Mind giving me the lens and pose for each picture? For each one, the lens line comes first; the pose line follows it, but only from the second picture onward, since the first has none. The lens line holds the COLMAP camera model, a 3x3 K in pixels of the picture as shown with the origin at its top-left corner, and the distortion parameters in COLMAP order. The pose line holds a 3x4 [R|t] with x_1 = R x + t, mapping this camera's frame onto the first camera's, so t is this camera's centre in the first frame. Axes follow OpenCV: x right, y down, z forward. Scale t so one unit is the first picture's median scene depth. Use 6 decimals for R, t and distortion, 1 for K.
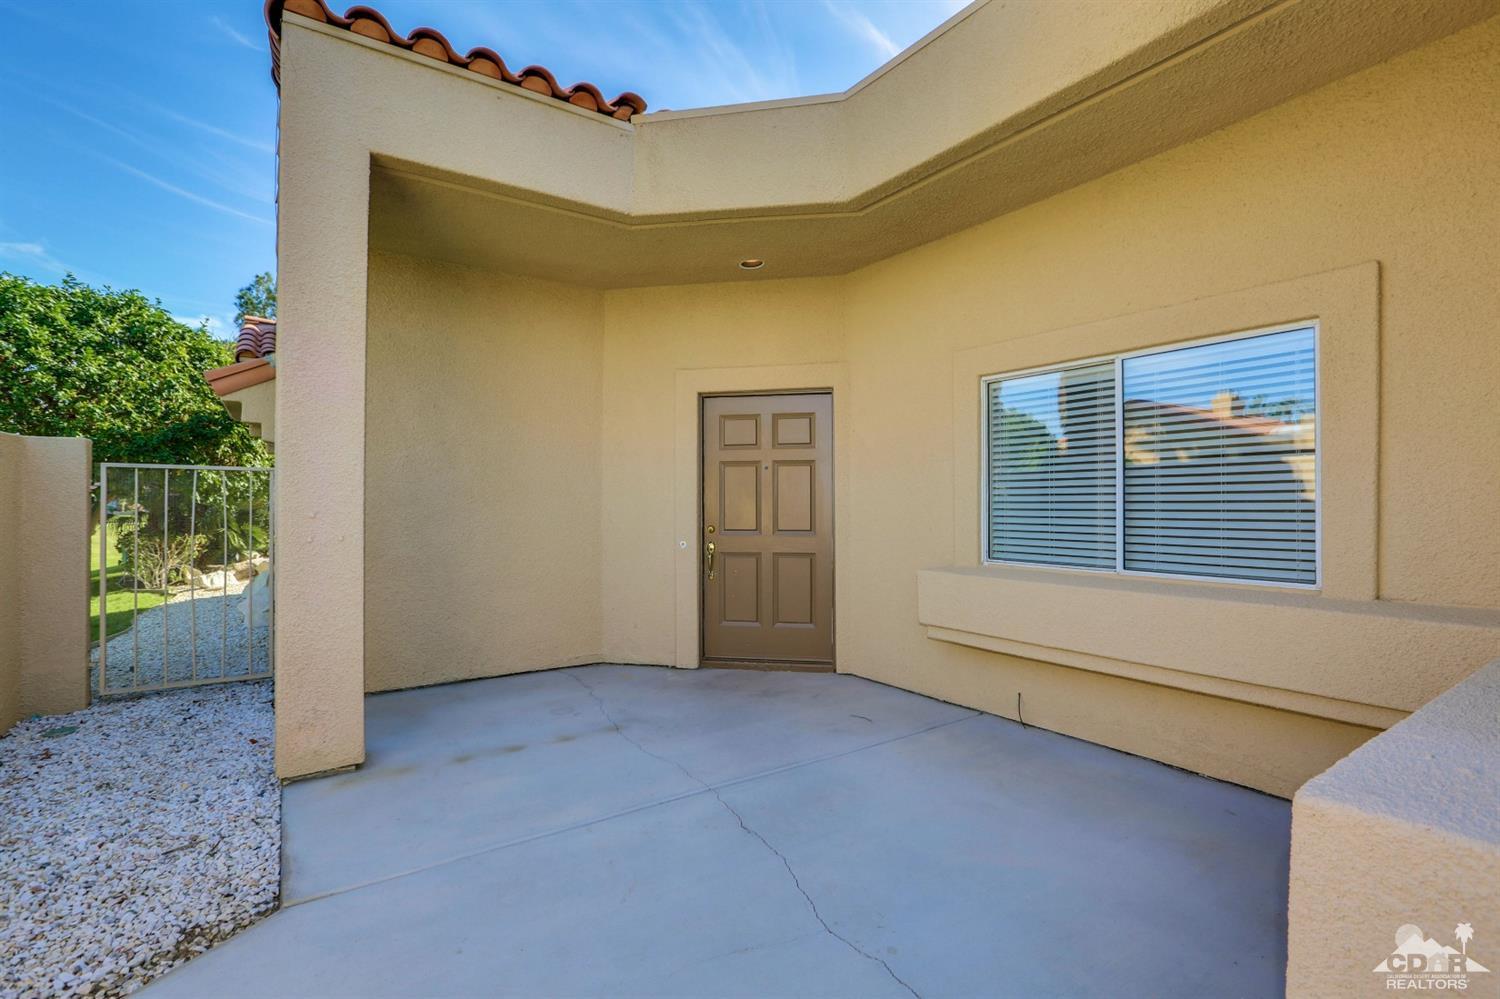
lens RADIAL K [[706.1, 0, 750.0], [0, 706.1, 499.5], [0, 0, 1]] dist [-0.002179, 0.000736]
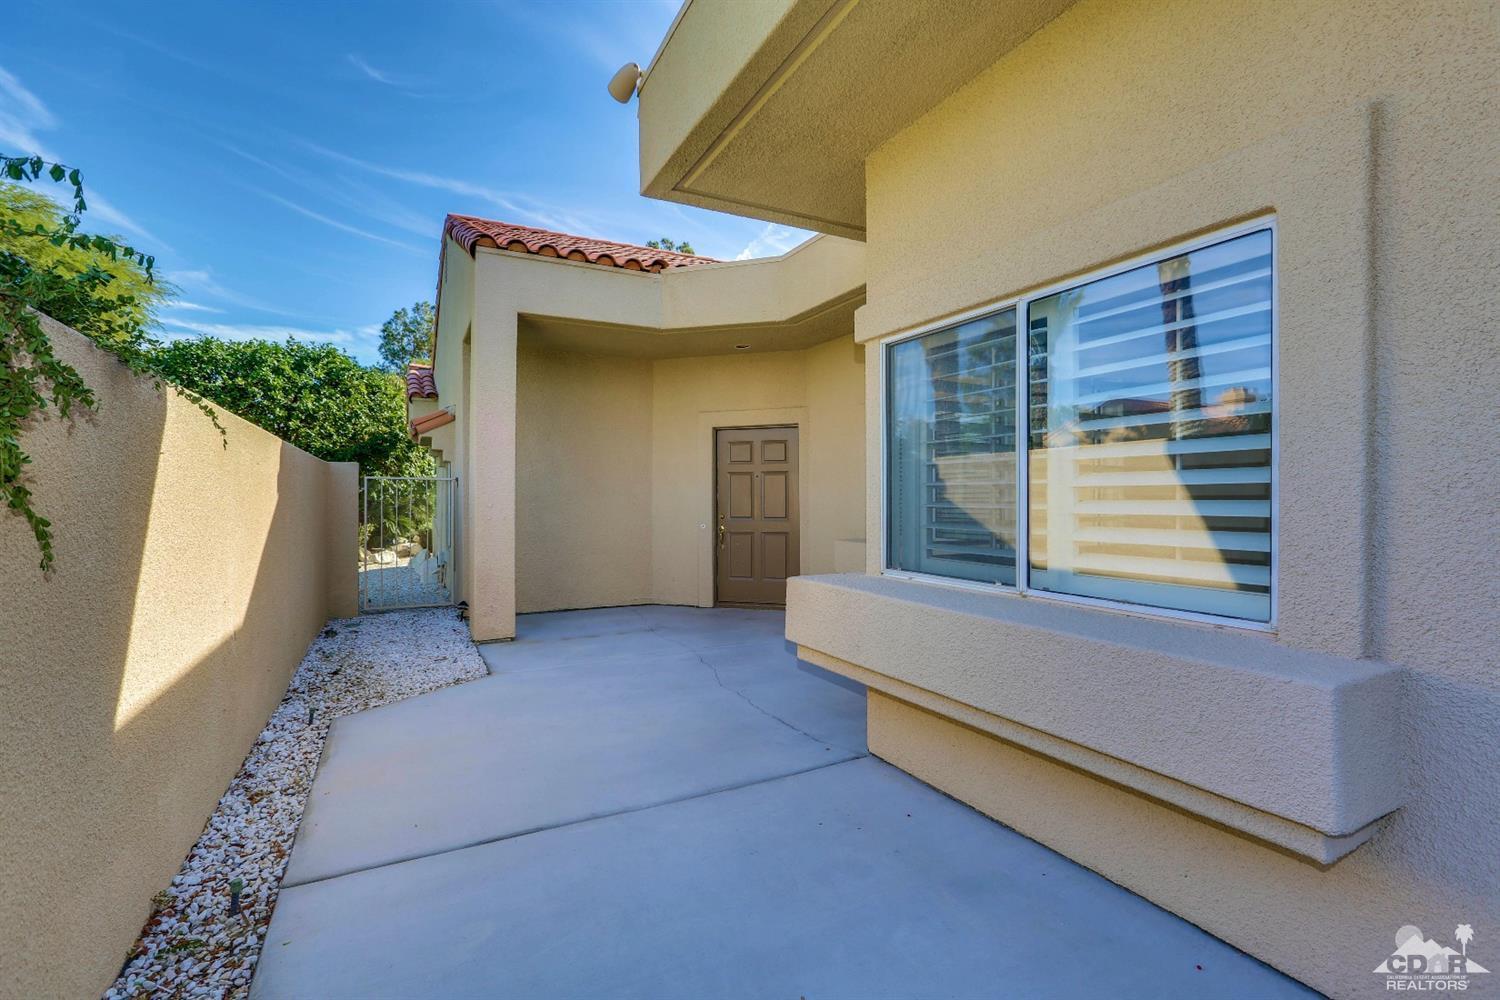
lens RADIAL K [[693.0, 0, 760.5], [0, 693.0, 500.7], [0, 0, 1]] dist [-0.001991, 0.000352]
pose [[0.994577, -0.000174, -0.104000, 0.179902], [0.000735, 0.999985, 0.005355, -0.000356], [0.103998, -0.005403, 0.994563, -0.467522]]
